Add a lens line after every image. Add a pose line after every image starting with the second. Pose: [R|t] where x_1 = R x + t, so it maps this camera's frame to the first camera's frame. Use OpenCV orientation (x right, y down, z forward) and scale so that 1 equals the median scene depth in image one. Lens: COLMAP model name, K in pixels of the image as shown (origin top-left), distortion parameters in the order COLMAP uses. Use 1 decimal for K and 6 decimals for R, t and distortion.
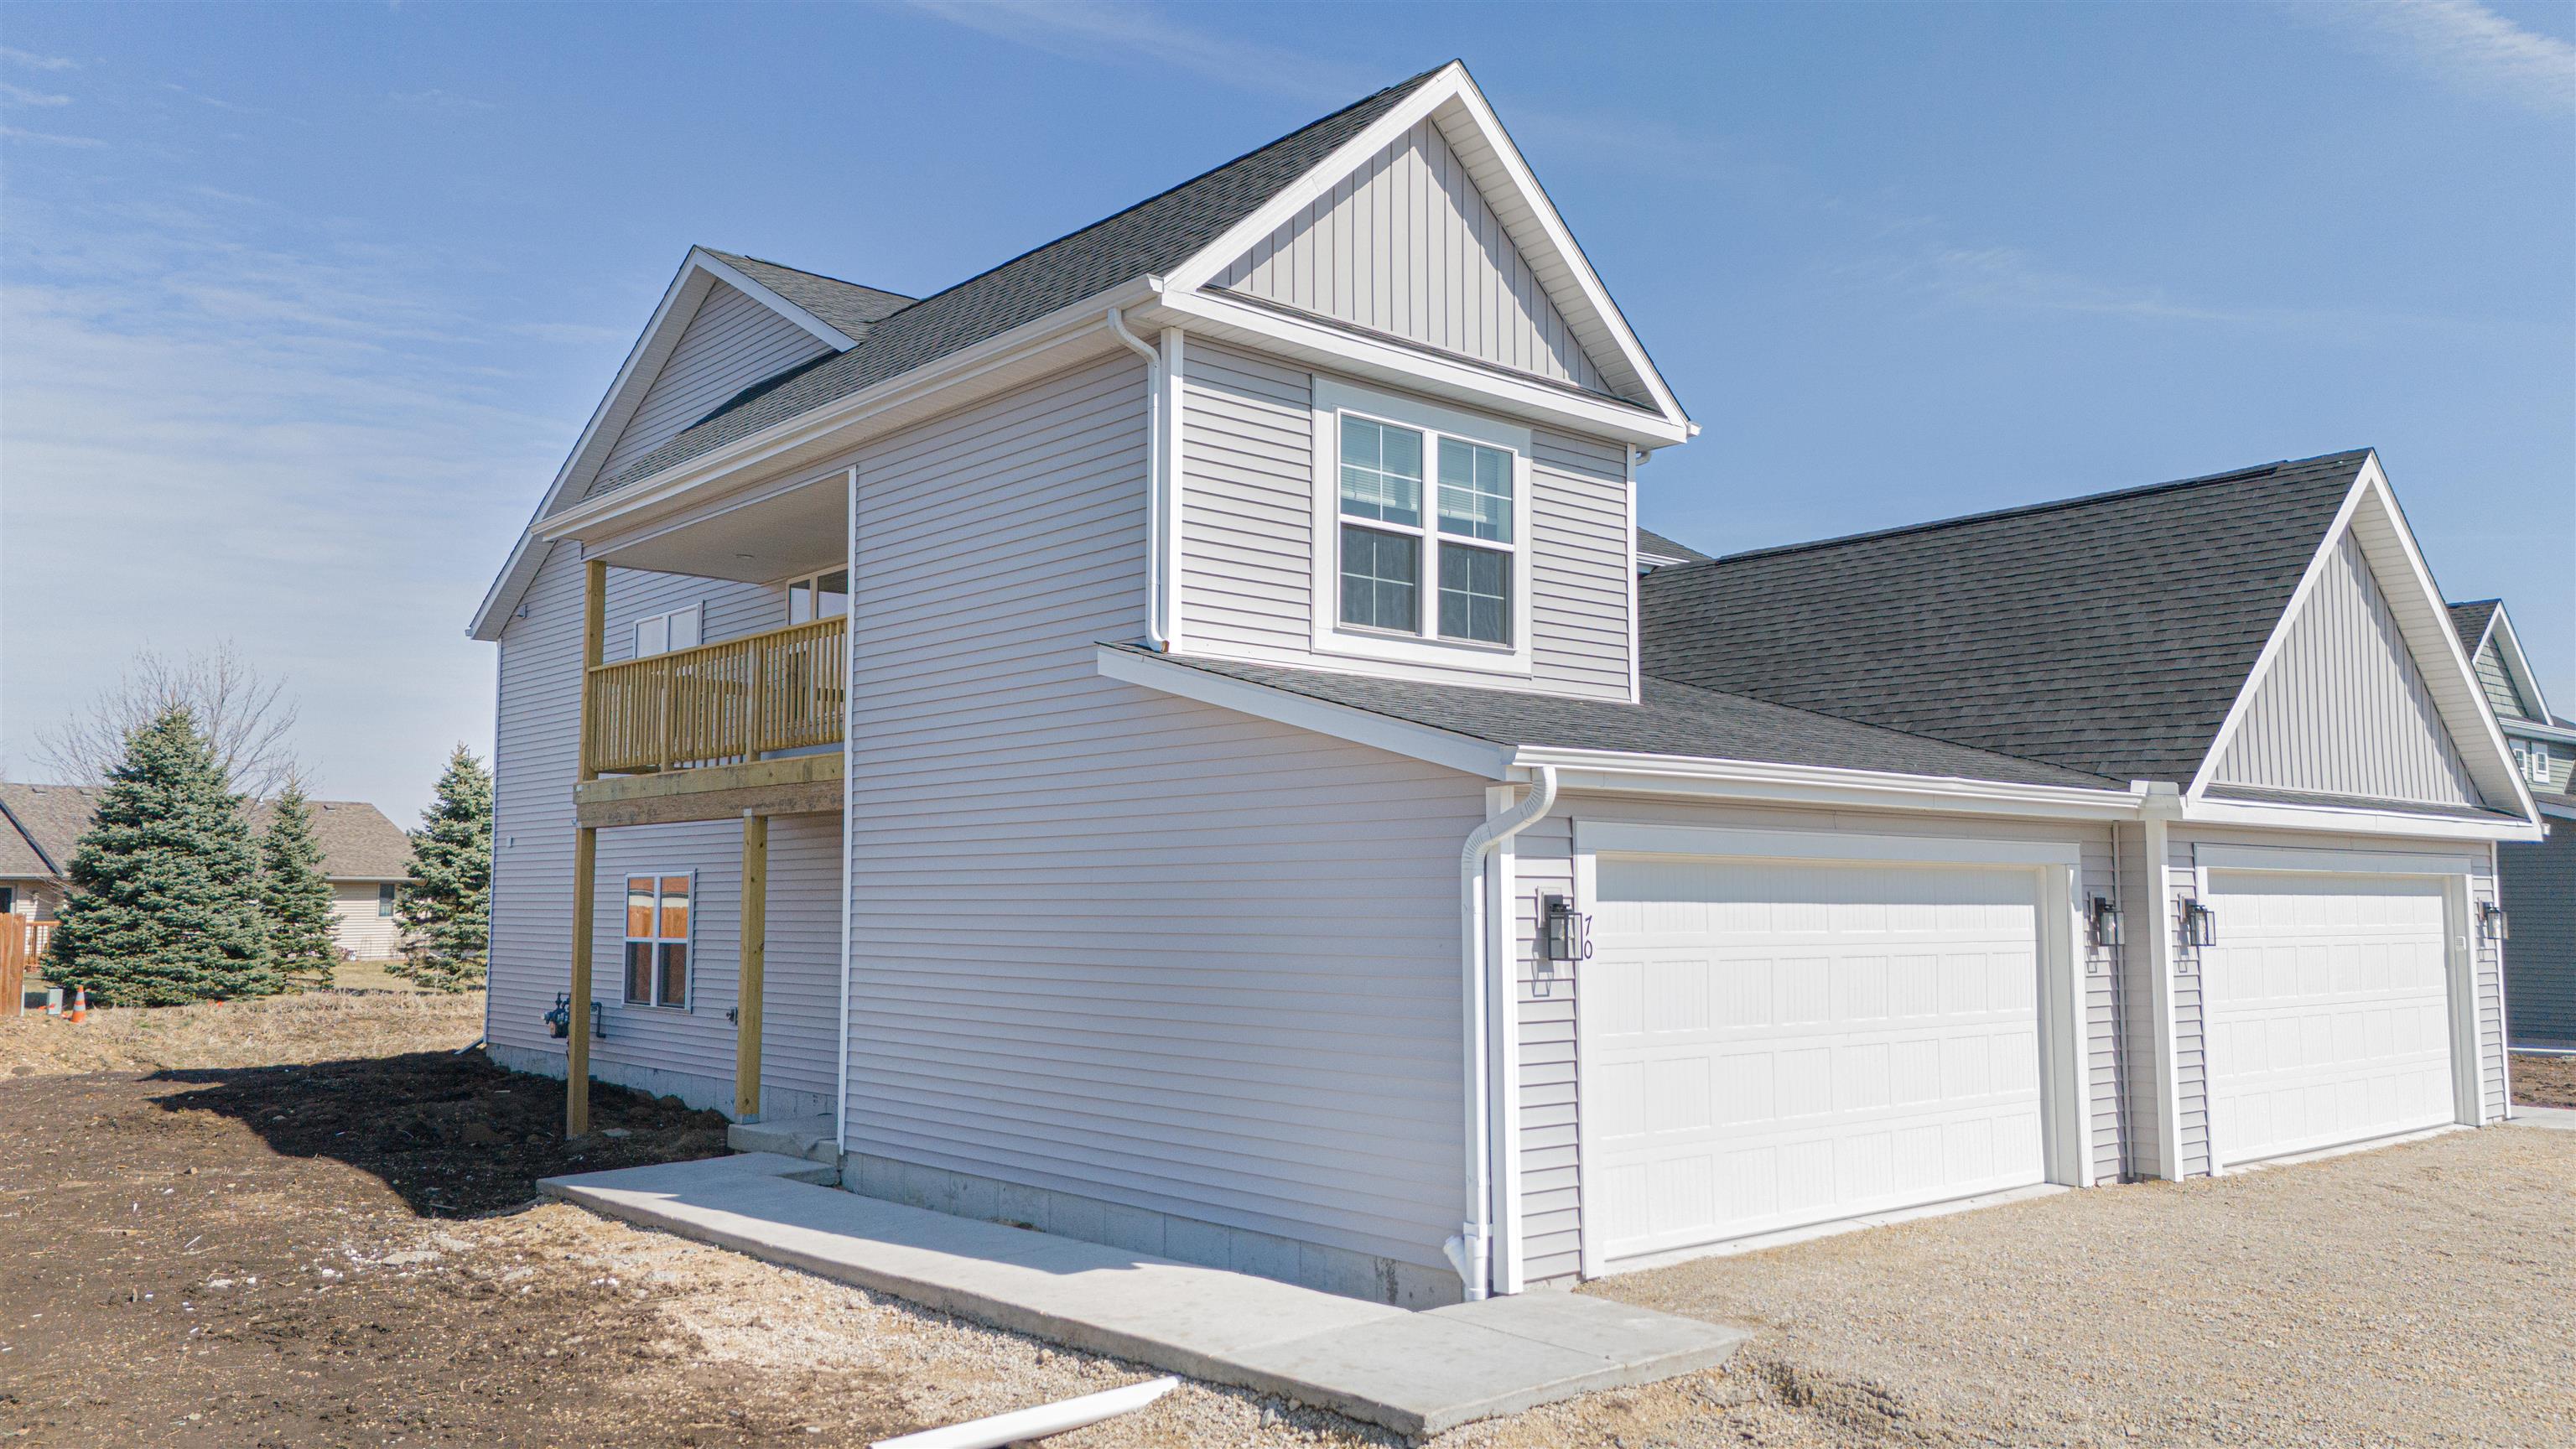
lens RADIAL K [[2032.1, 0, 1283.1], [0, 2032.1, 796.5], [0, 0, 1]] dist [0.052909, 0.007680]
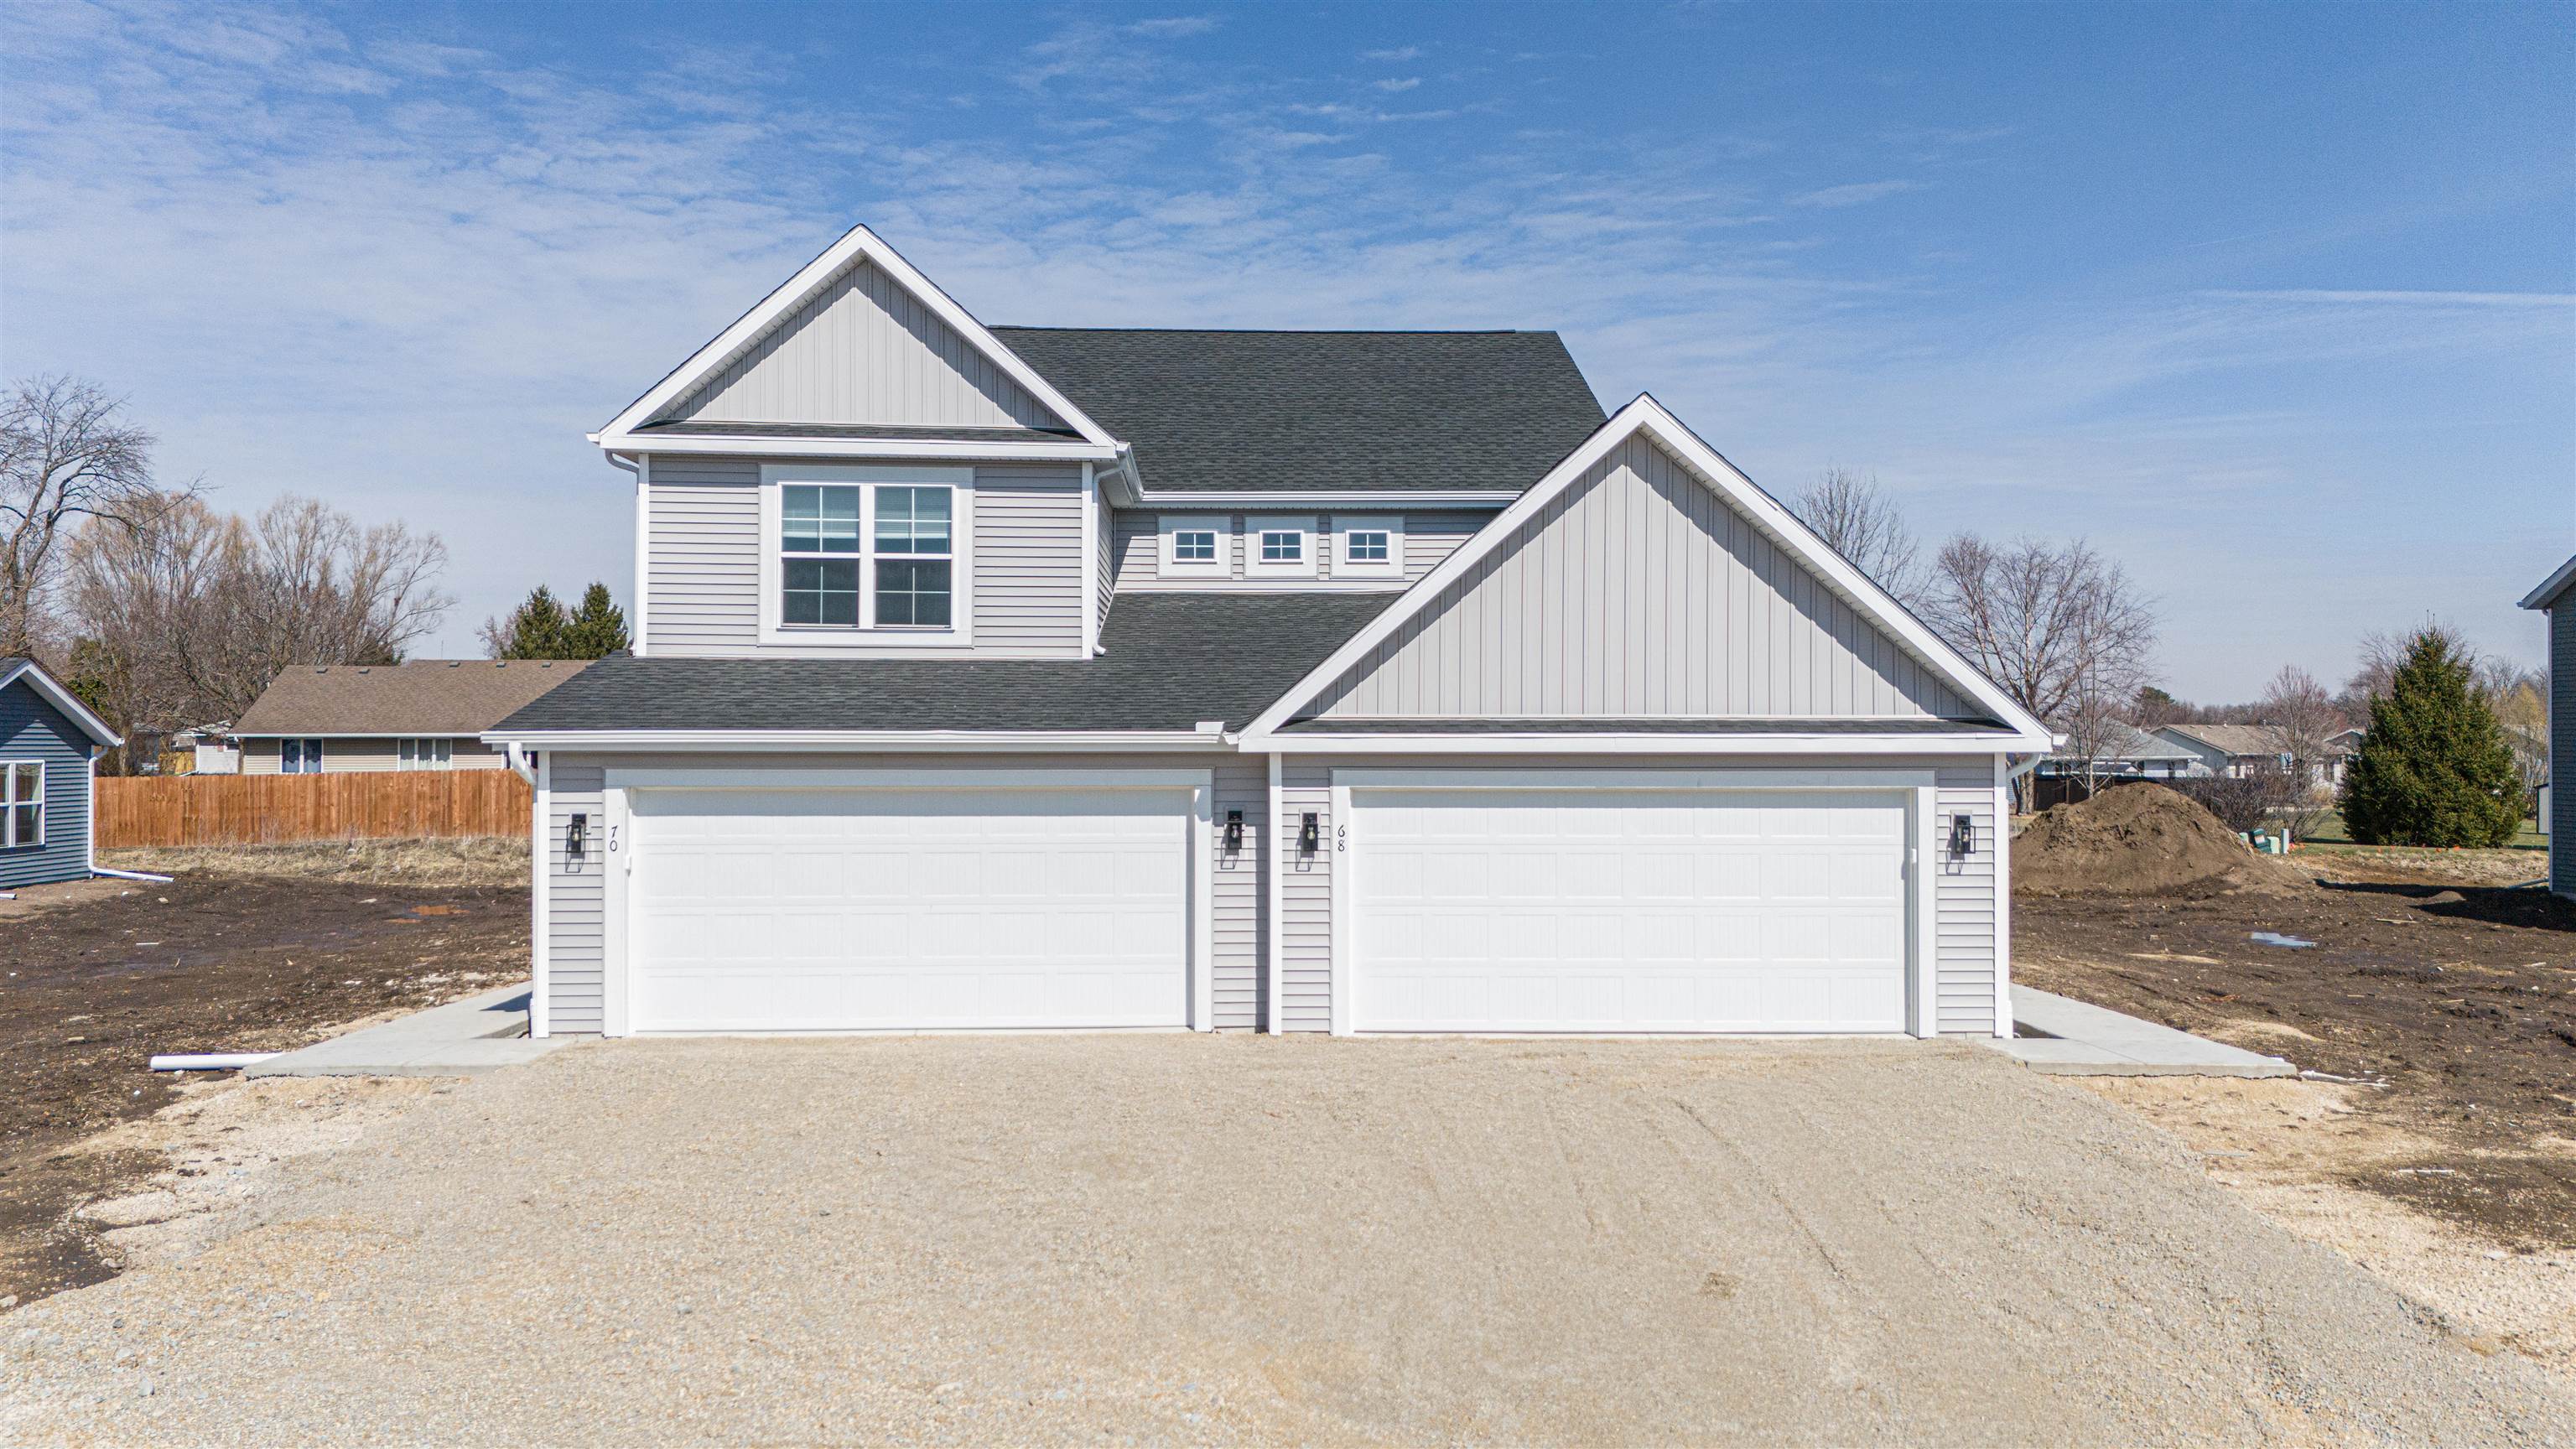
lens RADIAL K [[2032.1, 0, 1283.1], [0, 2032.1, 796.5], [0, 0, 1]] dist [0.052909, 0.007680]
pose [[0.766437, 0.018120, -0.642064, 1.219859], [0.033602, 0.997102, 0.068251, -0.045215], [0.641440, -0.073884, 0.763607, 0.056149]]
